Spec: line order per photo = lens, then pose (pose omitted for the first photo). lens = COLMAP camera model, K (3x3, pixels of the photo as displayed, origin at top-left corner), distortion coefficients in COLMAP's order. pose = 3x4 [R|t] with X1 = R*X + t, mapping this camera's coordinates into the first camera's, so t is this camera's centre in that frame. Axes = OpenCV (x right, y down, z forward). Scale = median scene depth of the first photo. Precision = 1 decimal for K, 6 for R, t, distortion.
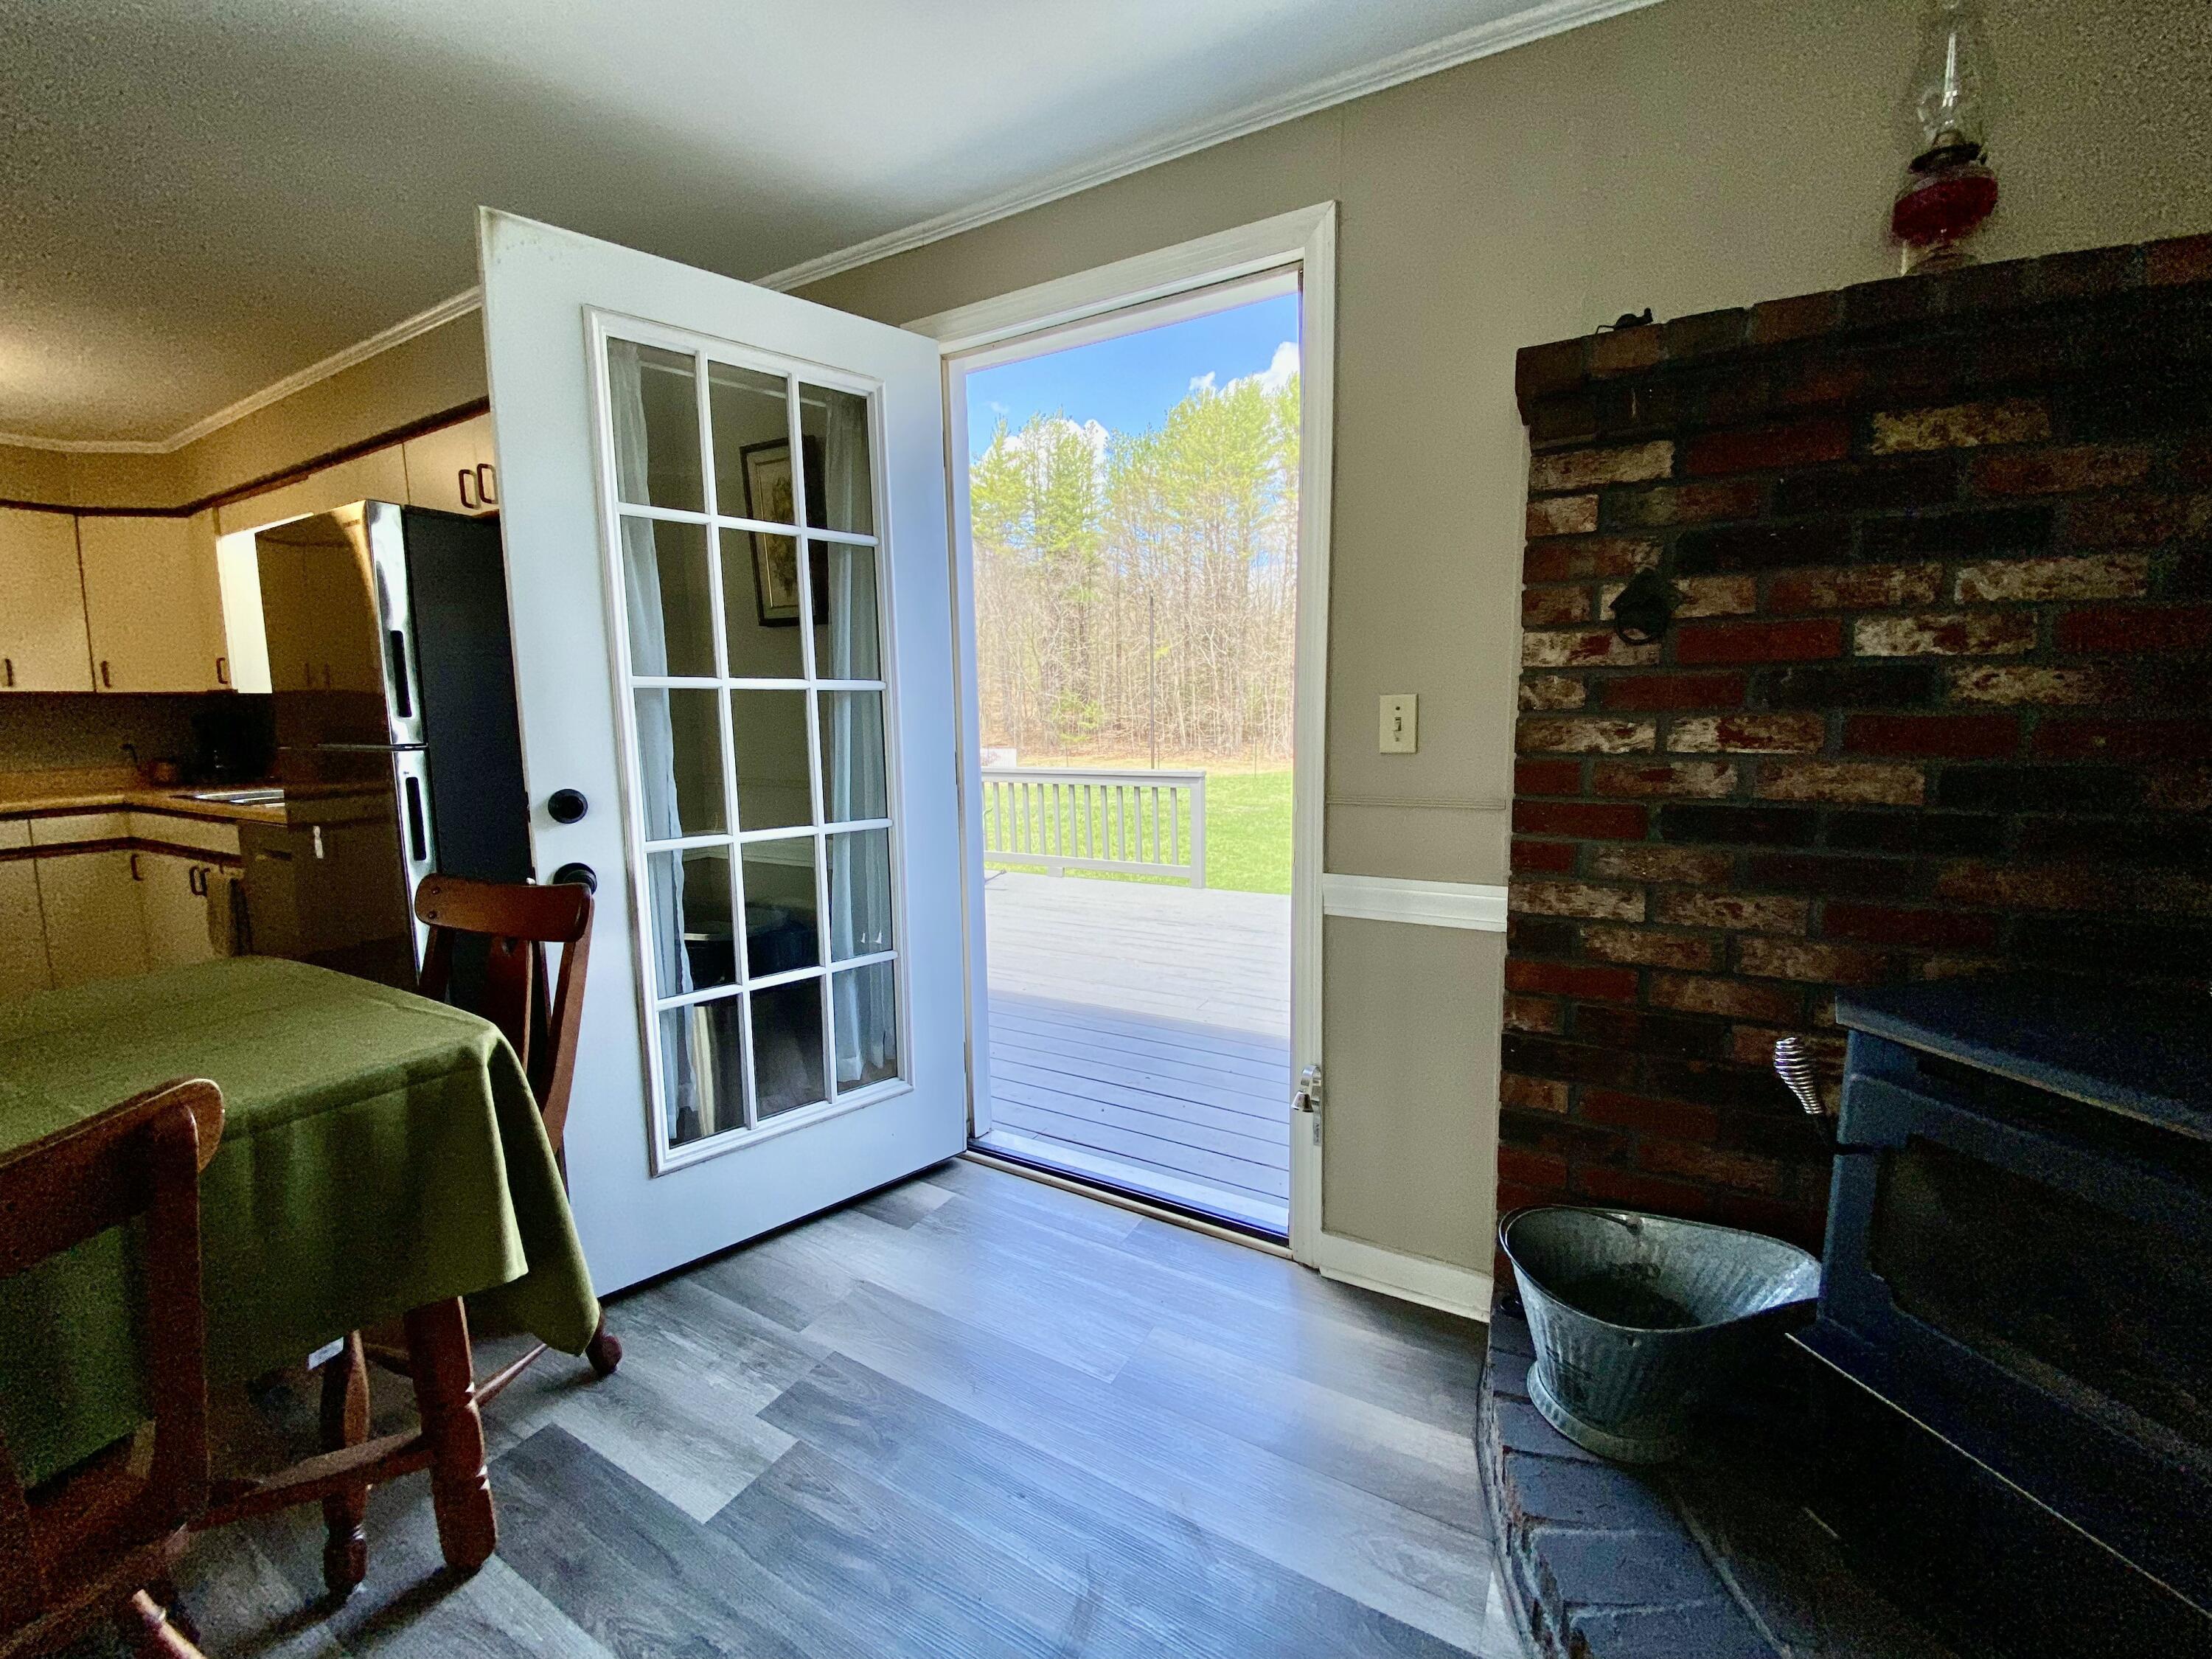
lens RADIAL K [[894.5, 0, 1113.6], [0, 894.5, 849.5], [0, 0, 1]] dist [0.029877, -0.027537]
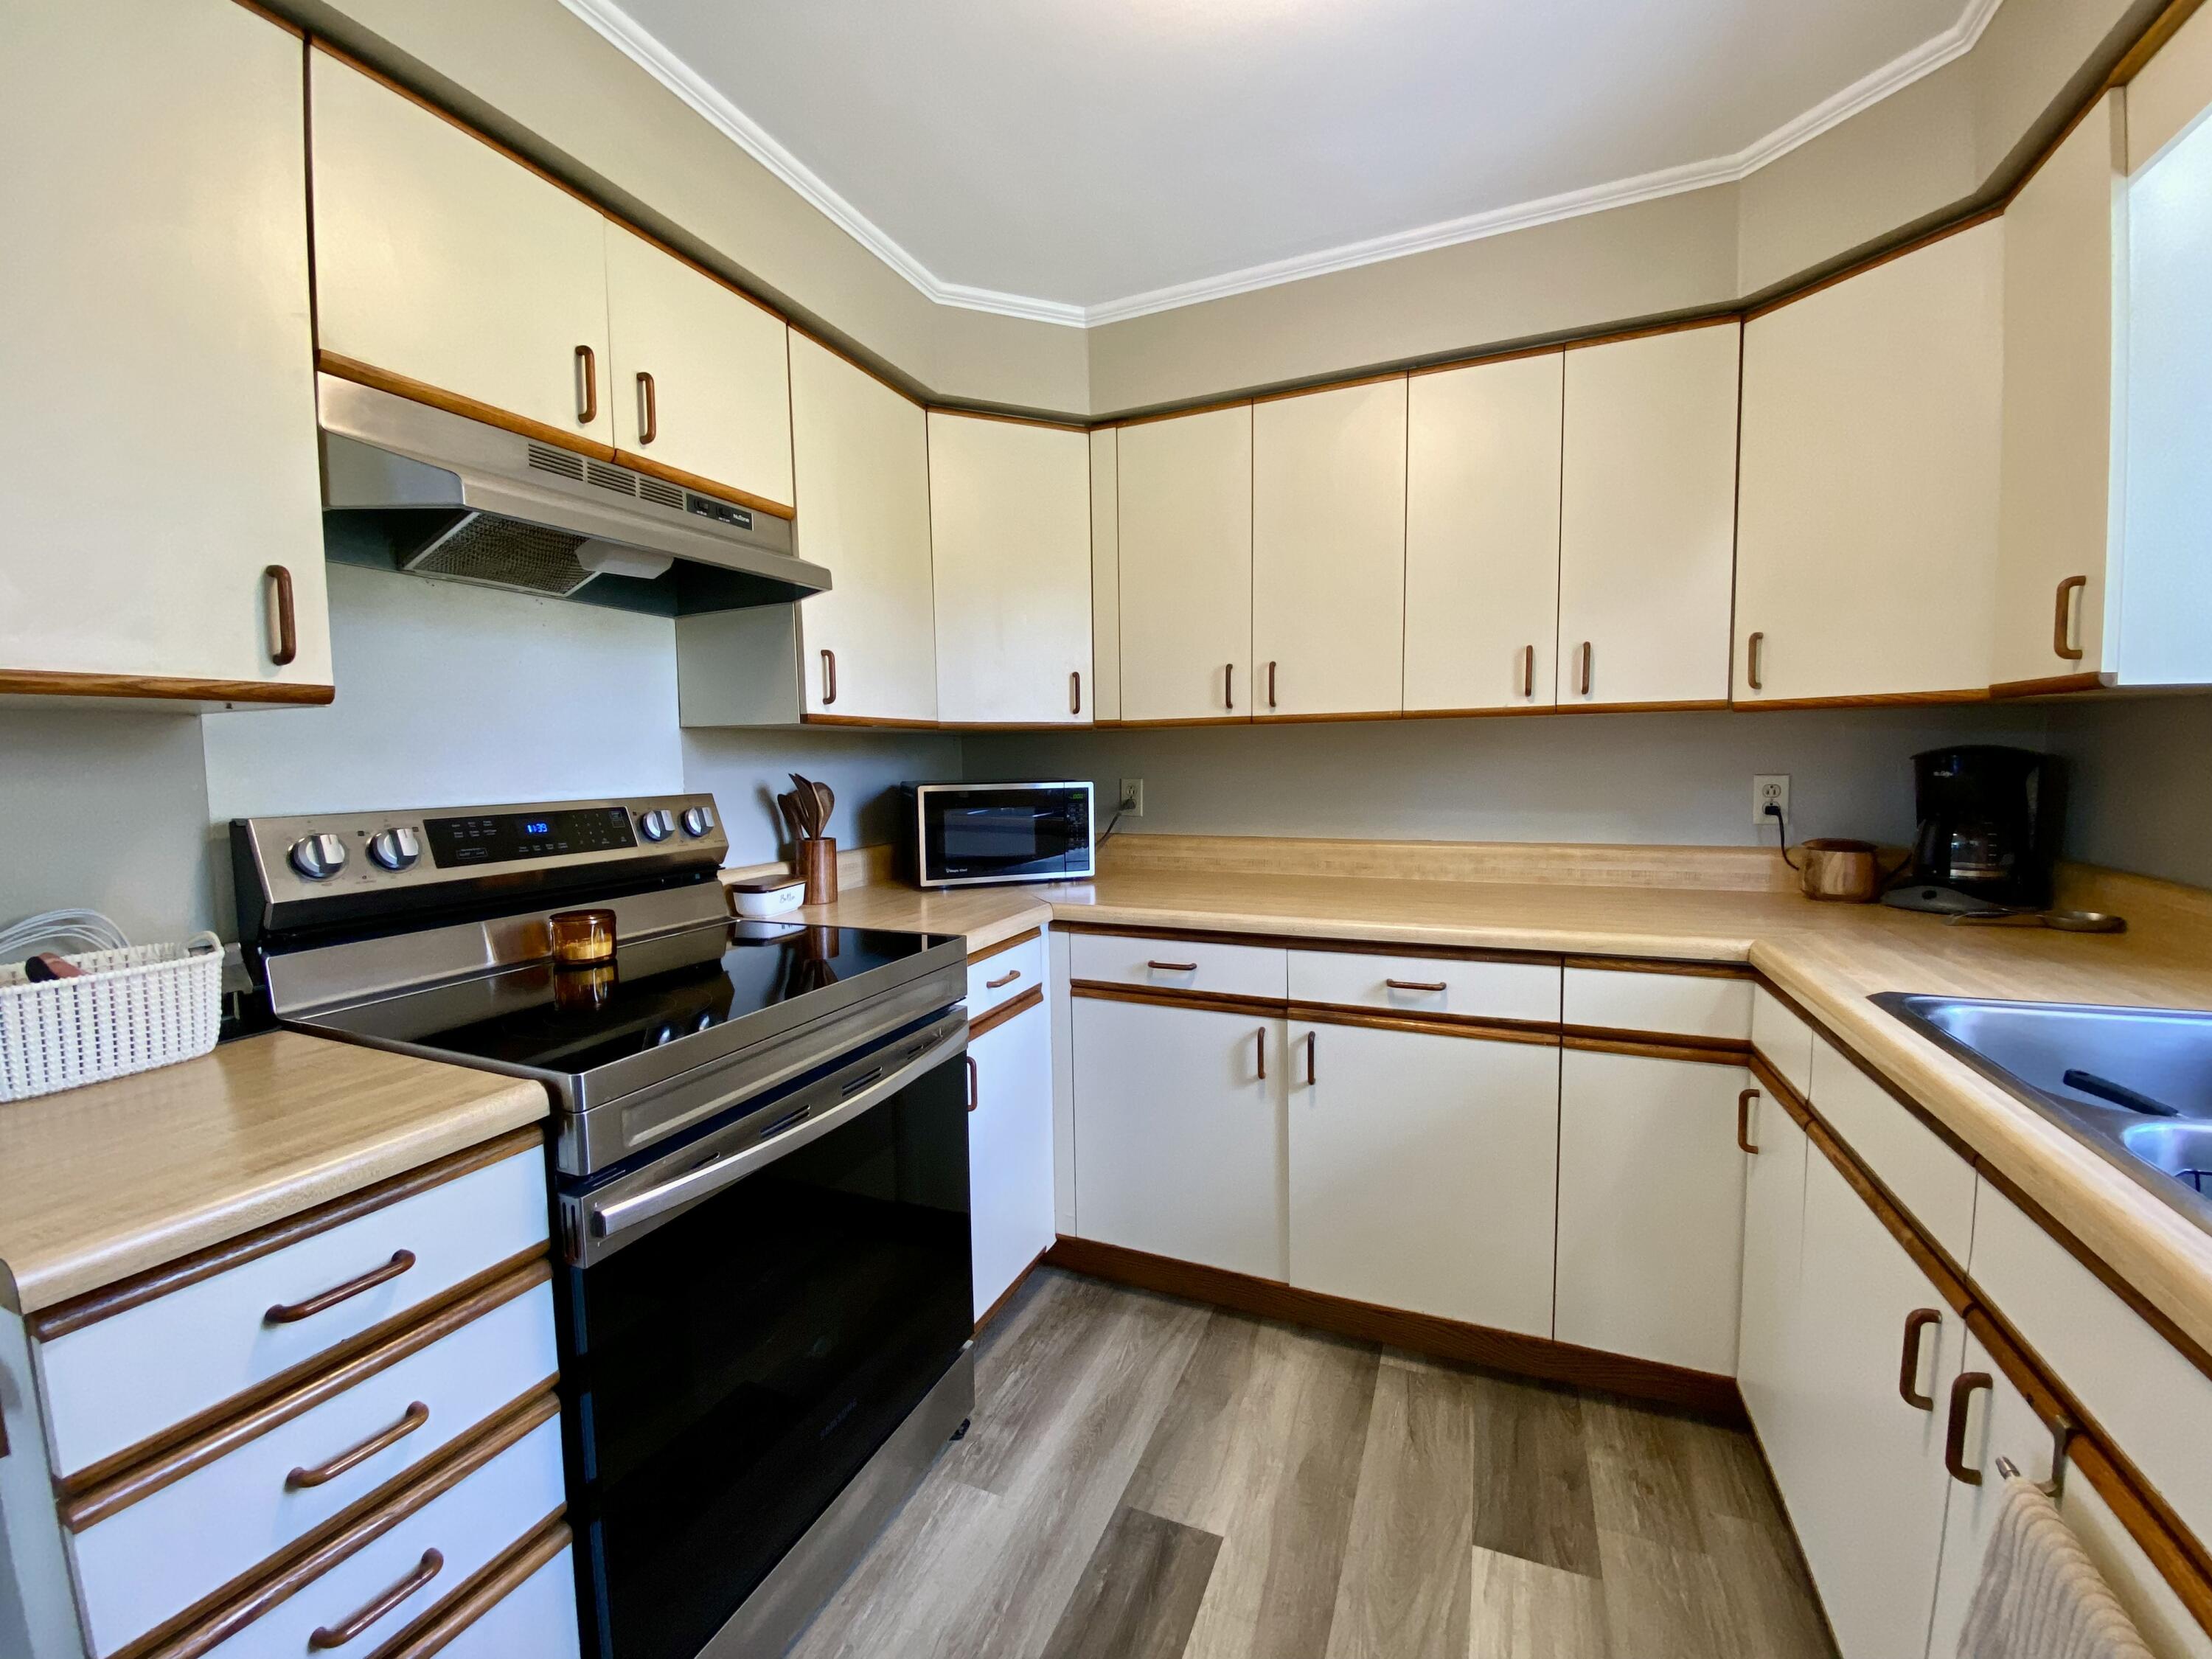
lens RADIAL K [[885.0, 0, 1088.4], [0, 885.0, 827.9], [0, 0, 1]] dist [0.007321, -0.016671]
pose [[0.092642, 0.076897, -0.992726, -0.719158], [-0.114730, 0.991197, 0.066072, -0.103674], [0.989067, 0.107774, 0.100649, 0.631601]]
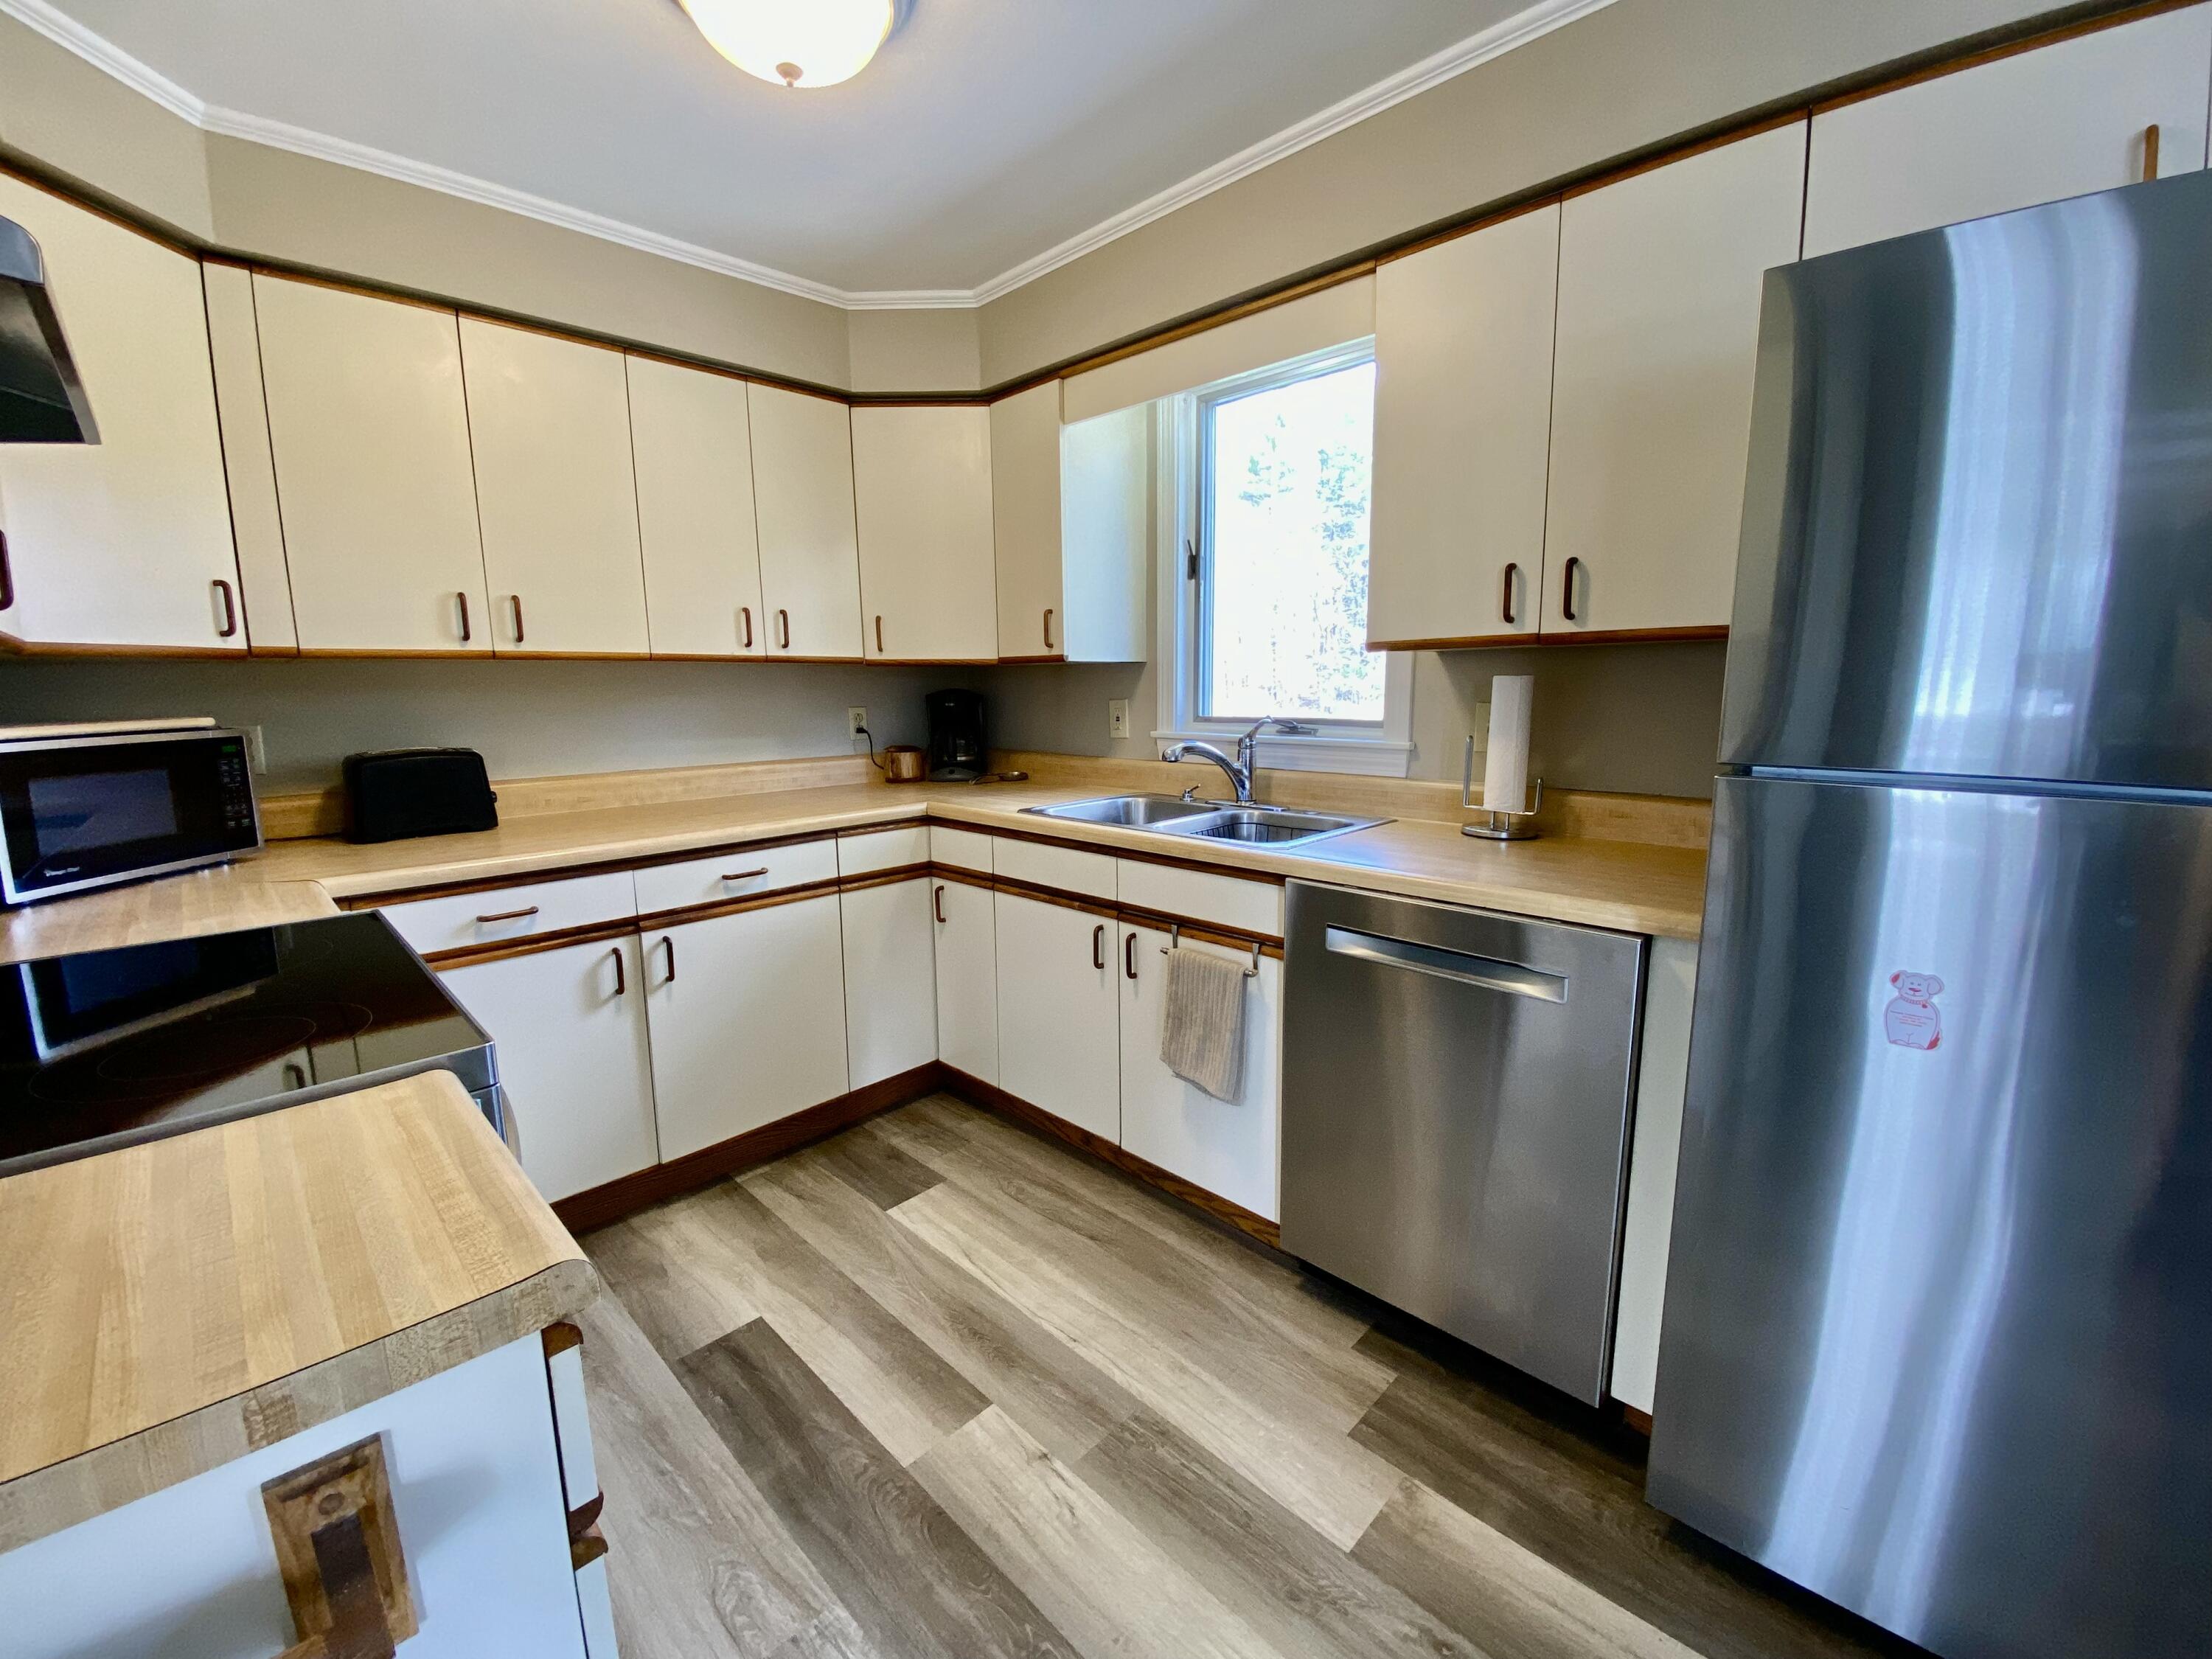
lens RADIAL K [[884.1, 0, 1109.9], [0, 884.1, 840.4], [0, 0, 1]] dist [0.001500, -0.017869]
pose [[0.966451, 0.034134, -0.254573, -0.773158], [-0.023799, 0.998767, 0.043569, -0.064671], [0.255747, -0.036049, 0.966072, 0.346655]]
